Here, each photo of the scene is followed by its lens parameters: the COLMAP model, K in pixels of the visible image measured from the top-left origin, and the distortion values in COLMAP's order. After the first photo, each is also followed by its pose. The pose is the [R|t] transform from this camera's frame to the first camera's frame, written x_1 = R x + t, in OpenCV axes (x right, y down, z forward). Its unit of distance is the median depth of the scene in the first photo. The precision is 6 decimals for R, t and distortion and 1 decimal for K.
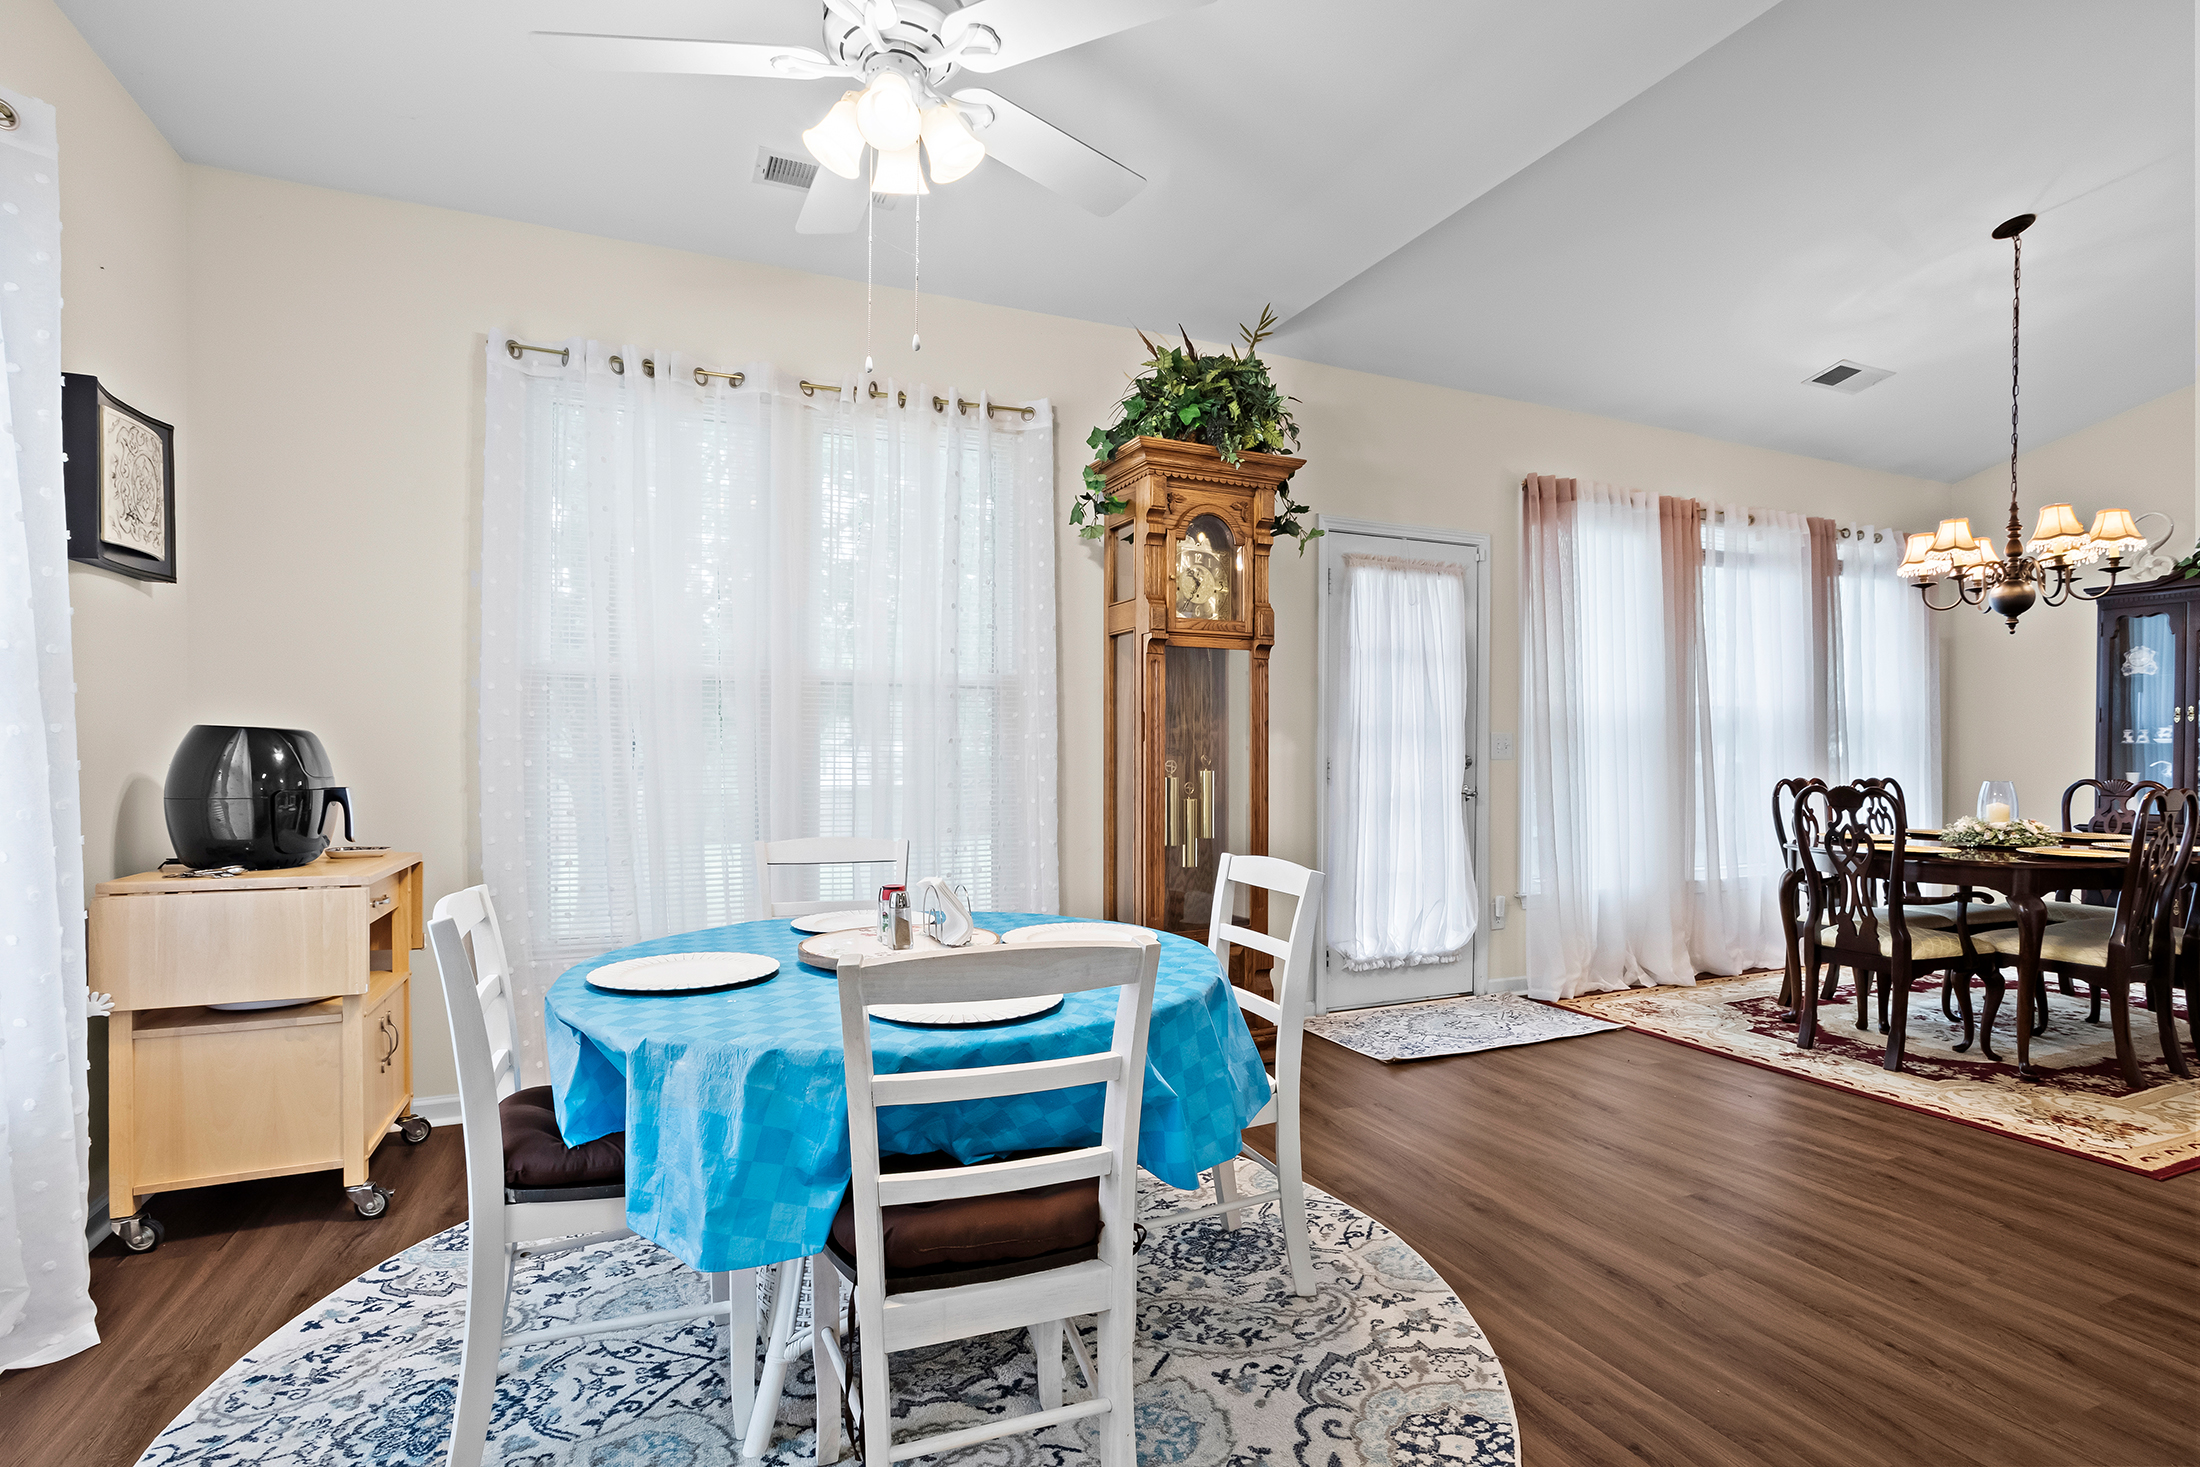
lens RADIAL K [[1057.2, 0, 1105.9], [0, 1057.2, 753.6], [0, 0, 1]] dist [-0.052957, 0.031284]
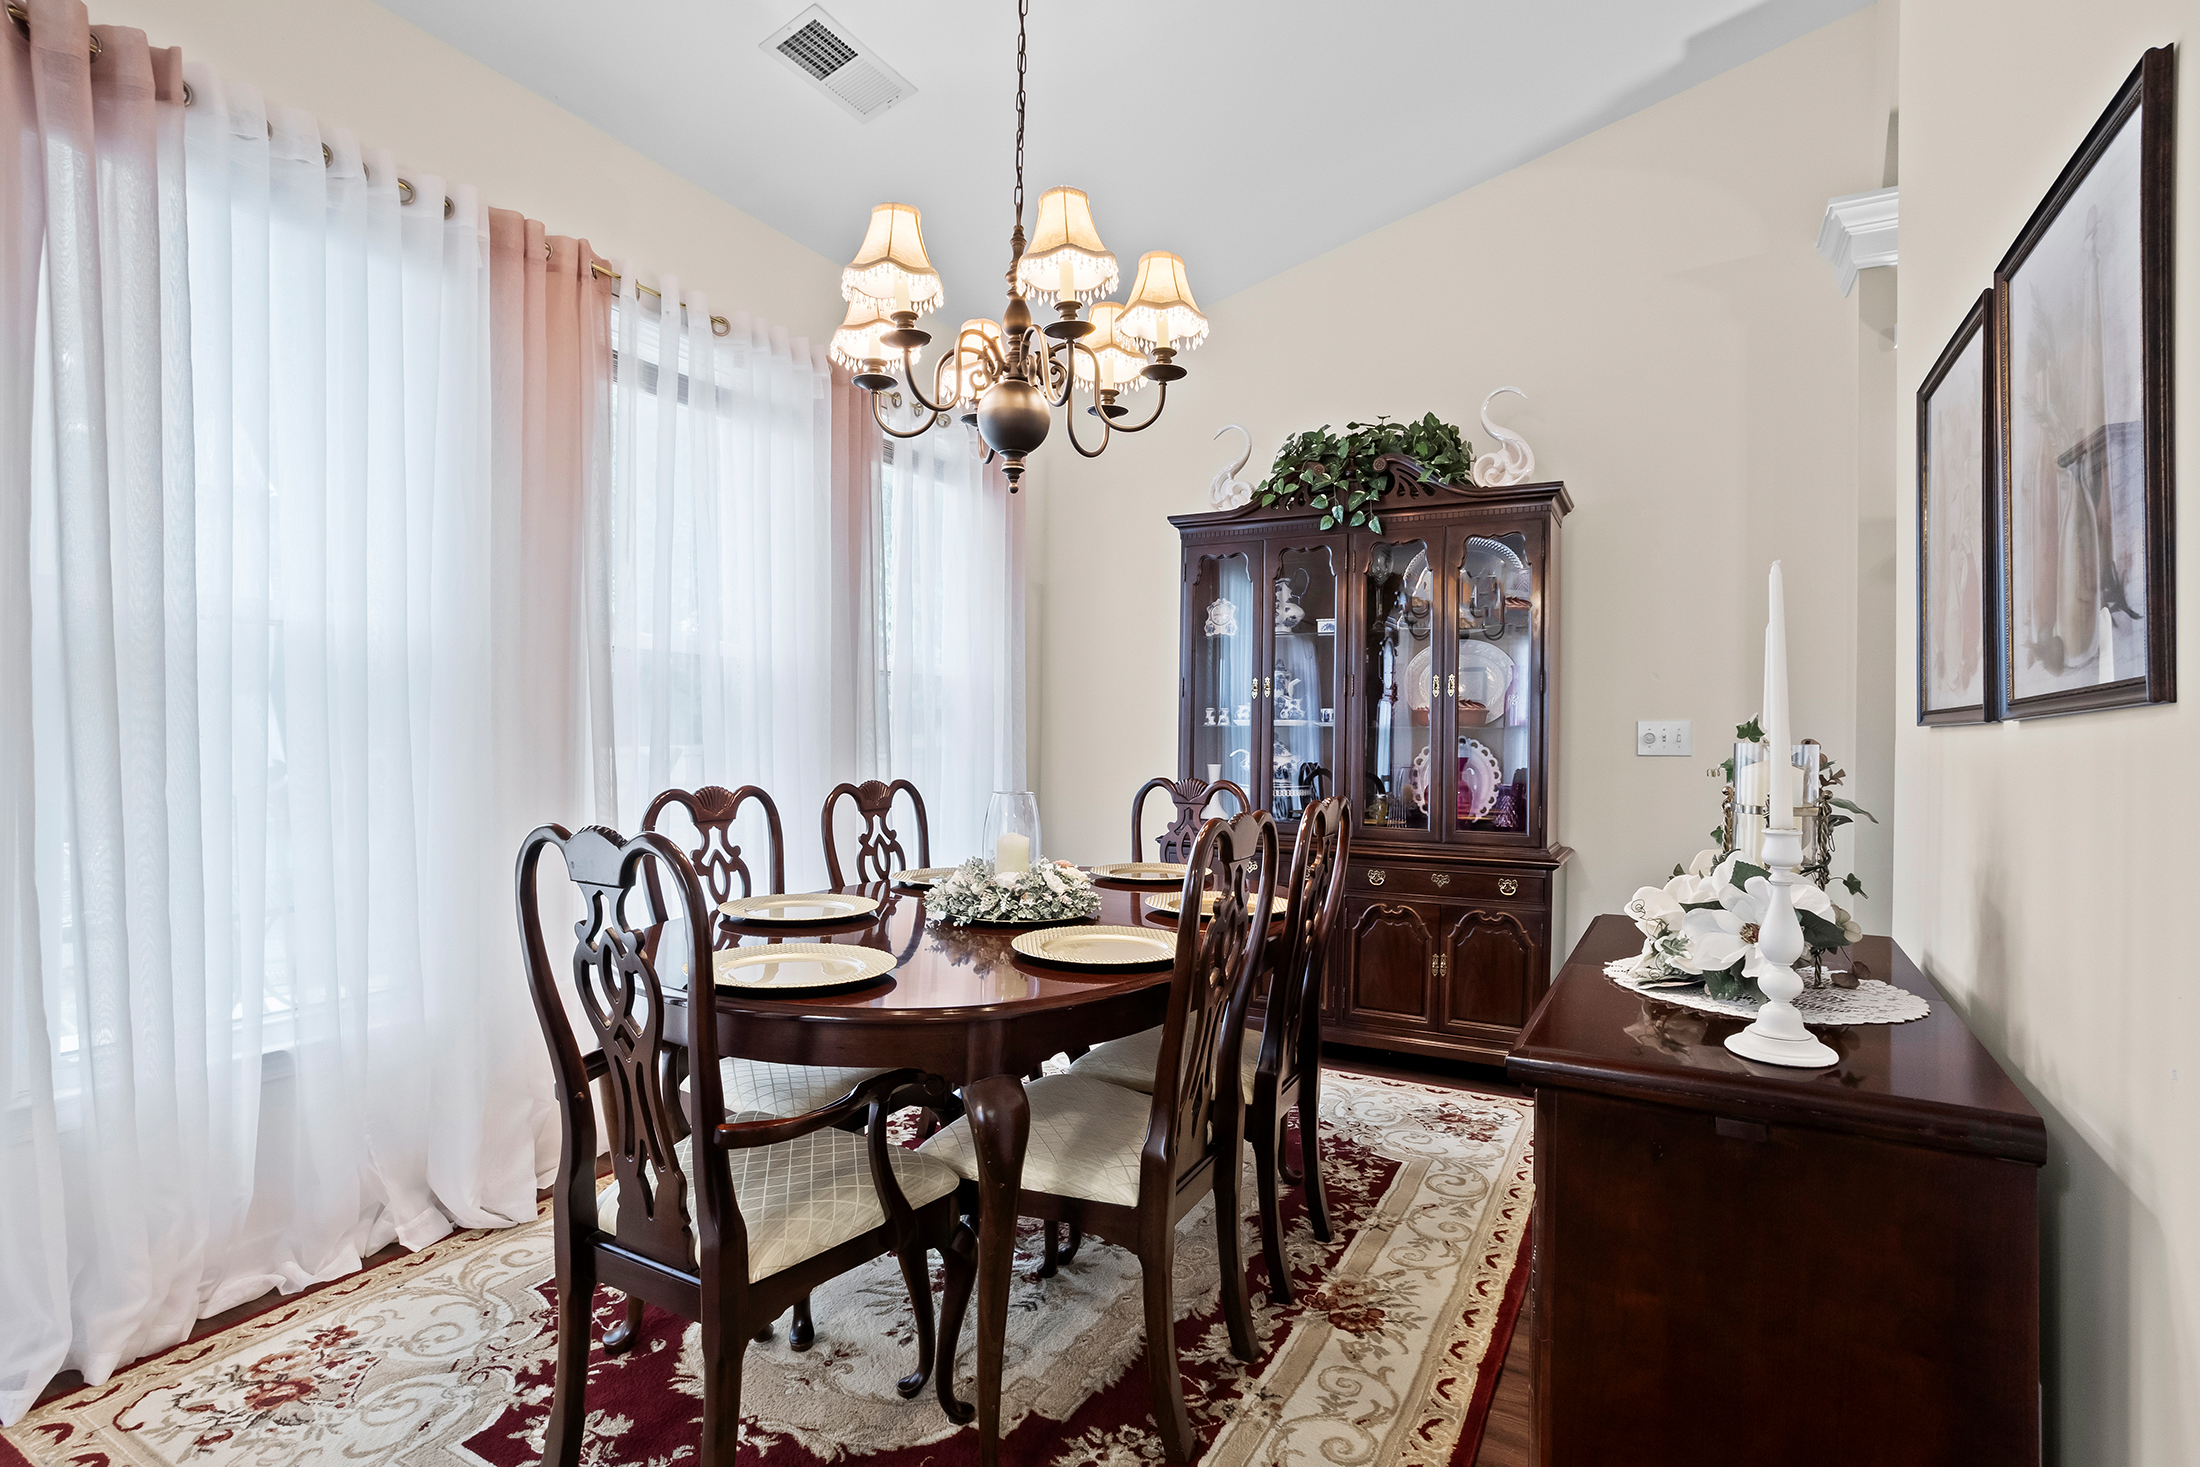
lens RADIAL K [[1057.2, 0, 1105.9], [0, 1057.2, 753.6], [0, 0, 1]] dist [-0.052957, 0.031284]
pose [[0.792281, -0.005152, 0.610134, 0.478458], [-0.001021, 0.999952, 0.009769, 0.002606], [-0.610155, -0.008363, 0.792238, 0.455631]]
